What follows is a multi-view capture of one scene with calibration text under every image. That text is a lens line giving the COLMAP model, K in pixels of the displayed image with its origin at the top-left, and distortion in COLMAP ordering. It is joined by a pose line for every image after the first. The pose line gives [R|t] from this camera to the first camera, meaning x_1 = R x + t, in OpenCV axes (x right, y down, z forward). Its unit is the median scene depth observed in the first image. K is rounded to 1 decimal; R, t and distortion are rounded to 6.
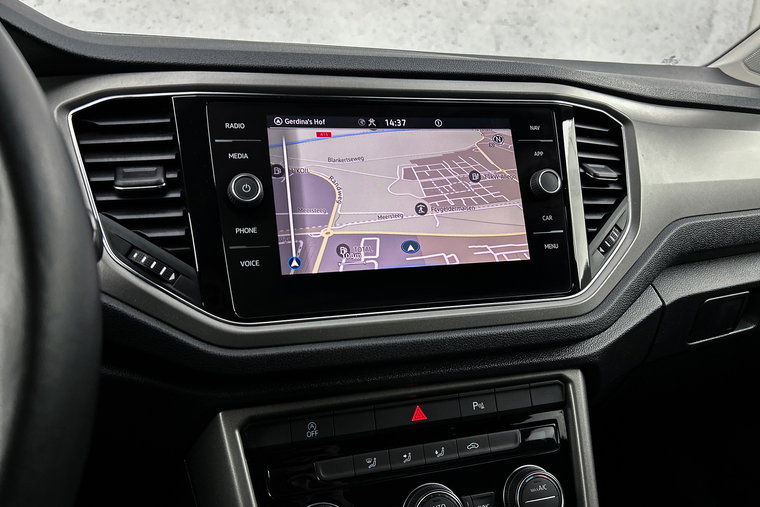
lens RADIAL K [[590.9, 0, 380.4], [0, 590.9, 256.6], [0, 0, 1]] dist [0.042411, -0.048542]
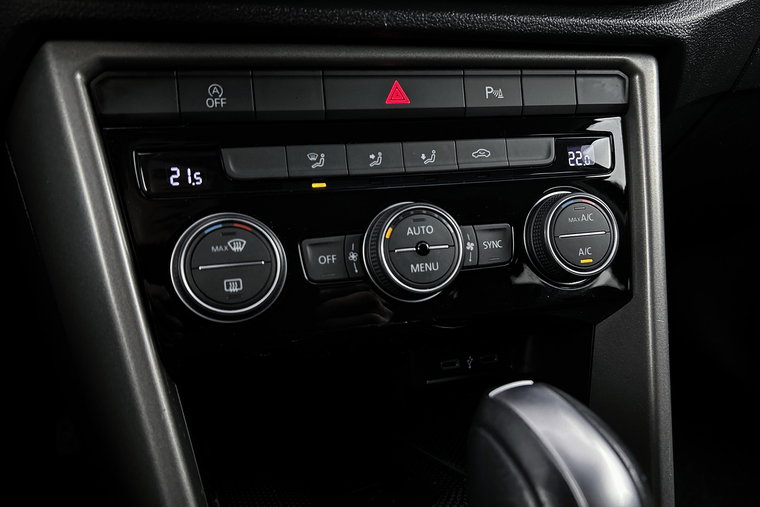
lens RADIAL K [[566.1, 0, 381.2], [0, 566.1, 258.2], [0, 0, 1]] dist [0.047266, -0.061803]
pose [[0.999571, 0.028800, 0.005244, 0.048990], [-0.029270, 0.980653, 0.193556, 0.314505], [0.000432, -0.193626, 0.981075, 0.382908]]
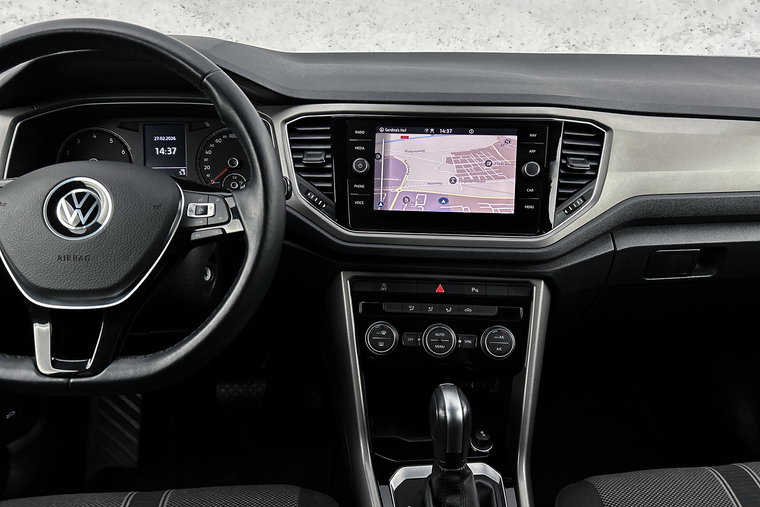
lens RADIAL K [[566.1, 0, 380.3], [0, 566.1, 257.5], [0, 0, 1]] dist [0.047266, -0.061803]
pose [[0.934642, 0.124094, -0.333235, 0.471683], [-0.079422, 0.986307, 0.144533, -0.080654], [0.346608, -0.108621, 0.931700, -0.740266]]
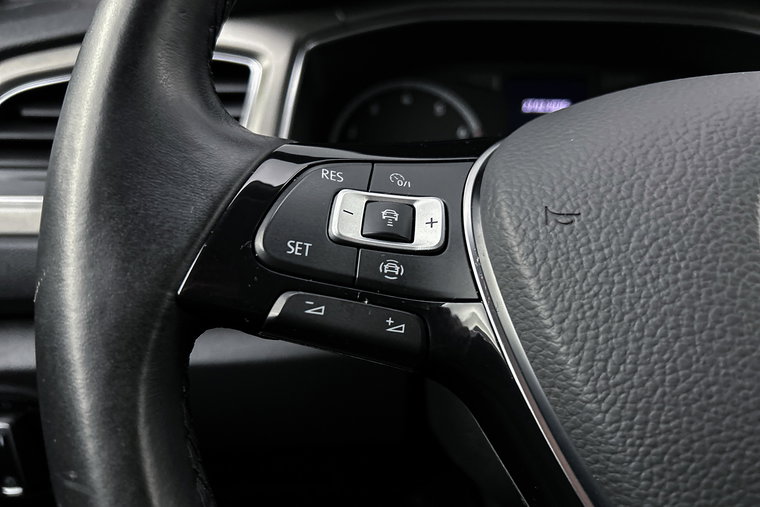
lens RADIAL K [[566.1, 0, 378.4], [0, 566.1, 253.9], [0, 0, 1]] dist [0.047266, -0.061803]
pose [[0.912369, 0.118702, -0.391781, -0.780423], [-0.100710, 0.992708, 0.066239, 0.068383], [0.396787, -0.020978, 0.917671, -0.116741]]
